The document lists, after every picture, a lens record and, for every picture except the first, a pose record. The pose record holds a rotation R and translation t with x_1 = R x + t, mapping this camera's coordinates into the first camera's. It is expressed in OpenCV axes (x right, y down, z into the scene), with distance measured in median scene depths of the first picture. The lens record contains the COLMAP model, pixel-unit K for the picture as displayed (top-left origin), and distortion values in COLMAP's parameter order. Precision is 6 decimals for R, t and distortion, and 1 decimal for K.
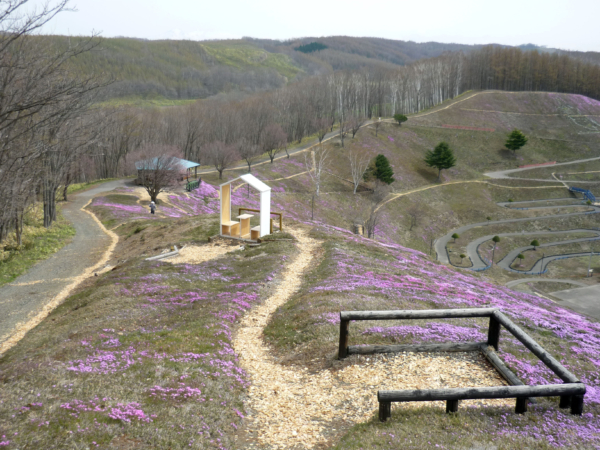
lens RADIAL K [[657.7, 0, 300.3], [0, 657.7, 224.5], [0, 0, 1]] dist [-0.092353, 0.000000]
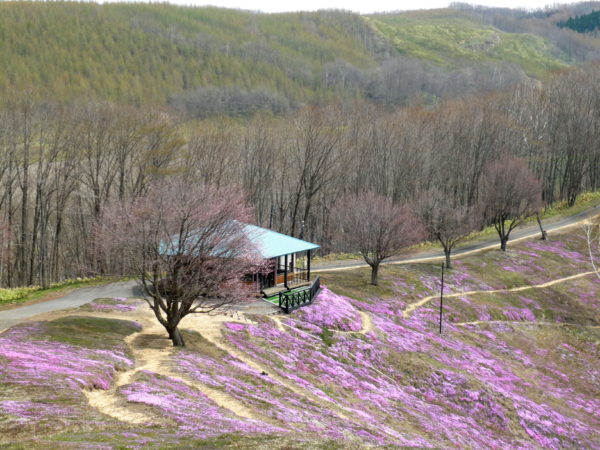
lens RADIAL K [[1328.0, 0, 300.5], [0, 1328.0, 225.2], [0, 0, 1]] dist [0.077768, 0.000000]
pose [[0.980594, 0.009566, -0.195818, -0.003639], [-0.032766, 0.992757, -0.115588, -0.006167], [0.193294, 0.119761, 0.973804, 0.121653]]
